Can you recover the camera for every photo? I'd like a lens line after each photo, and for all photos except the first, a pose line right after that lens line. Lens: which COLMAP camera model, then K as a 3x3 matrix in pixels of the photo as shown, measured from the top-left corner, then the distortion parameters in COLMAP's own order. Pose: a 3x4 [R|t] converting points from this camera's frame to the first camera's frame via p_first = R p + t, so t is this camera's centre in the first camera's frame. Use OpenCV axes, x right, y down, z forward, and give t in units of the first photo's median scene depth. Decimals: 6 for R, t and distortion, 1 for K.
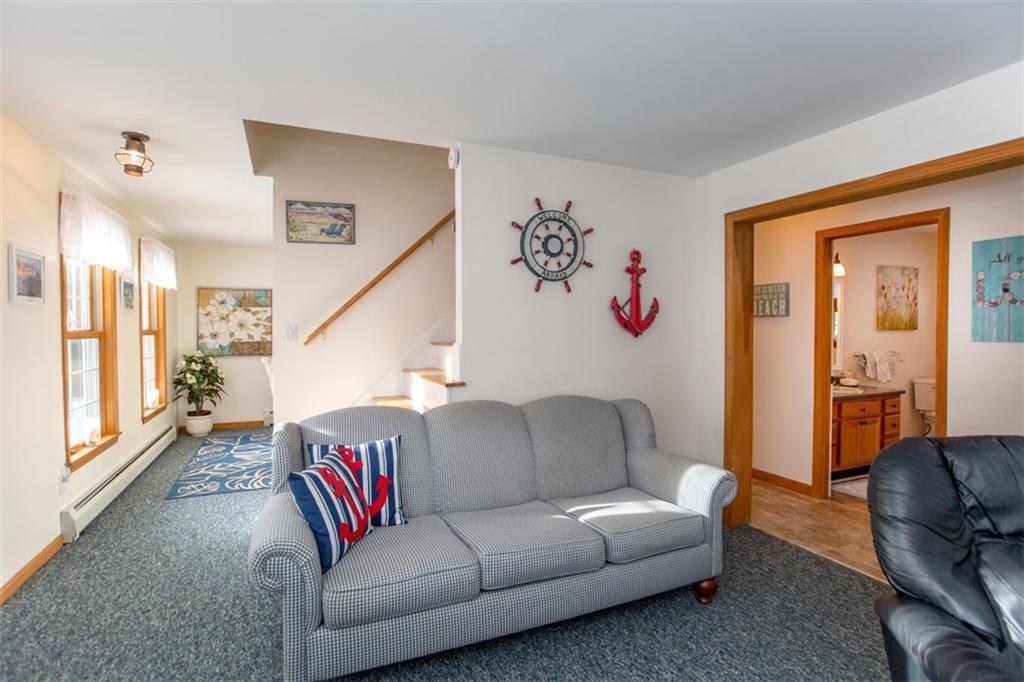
lens RADIAL K [[523.2, 0, 512.2], [0, 523.2, 337.5], [0, 0, 1]] dist [0.001972, 0.001427]
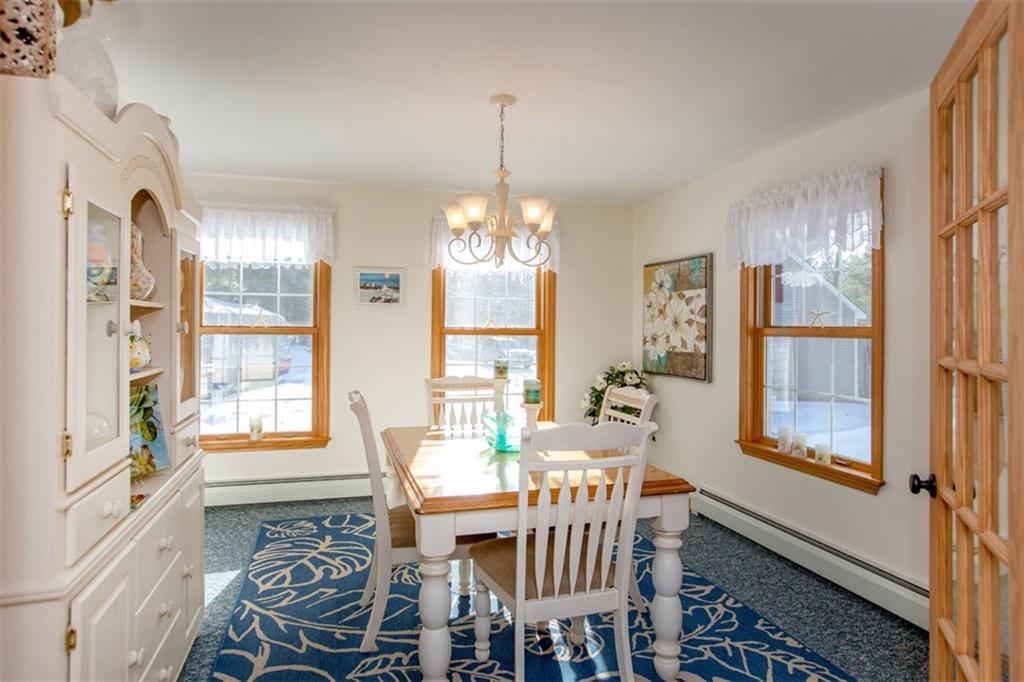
lens RADIAL K [[601.3, 0, 511.3], [0, 601.3, 331.8], [0, 0, 1]] dist [0.000164, -0.000003]
pose [[-0.127093, 0.009537, -0.991845, 0.157420], [-0.029002, 0.999491, 0.013327, -0.017348], [0.991467, 0.030459, -0.126751, 0.908827]]
